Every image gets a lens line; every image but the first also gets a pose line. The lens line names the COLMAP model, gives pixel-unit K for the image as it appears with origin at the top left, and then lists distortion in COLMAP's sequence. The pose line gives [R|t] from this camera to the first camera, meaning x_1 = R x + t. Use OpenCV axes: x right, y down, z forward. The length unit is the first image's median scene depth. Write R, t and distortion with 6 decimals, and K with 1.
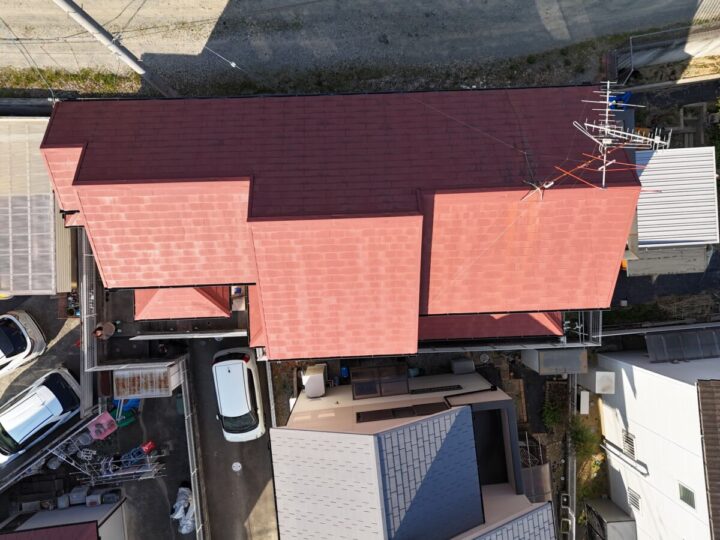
lens RADIAL K [[533.0, 0, 359.4], [0, 533.0, 268.9], [0, 0, 1]] dist [0.014456, 0.015620]
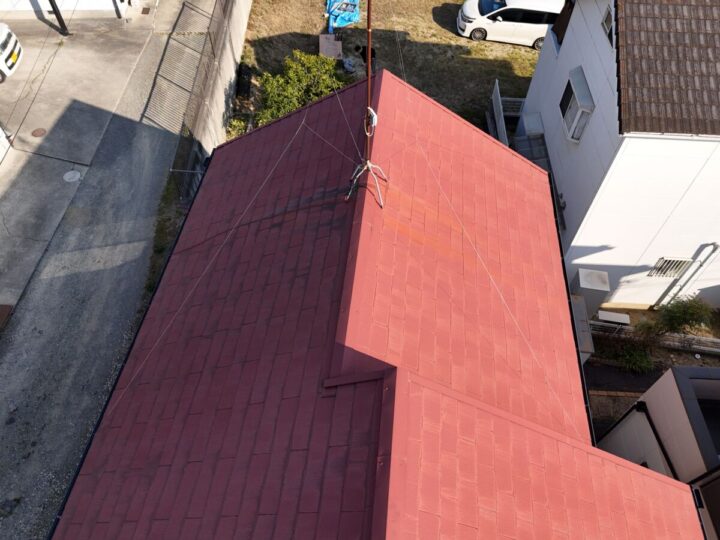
lens RADIAL K [[533.0, 0, 361.2], [0, 533.0, 270.2], [0, 0, 1]] dist [0.014456, 0.015620]
pose [[0.144429, -0.794727, 0.589533, -0.032130], [0.989476, 0.121272, -0.078928, -0.062276], [-0.008767, 0.594728, 0.803879, 0.392380]]
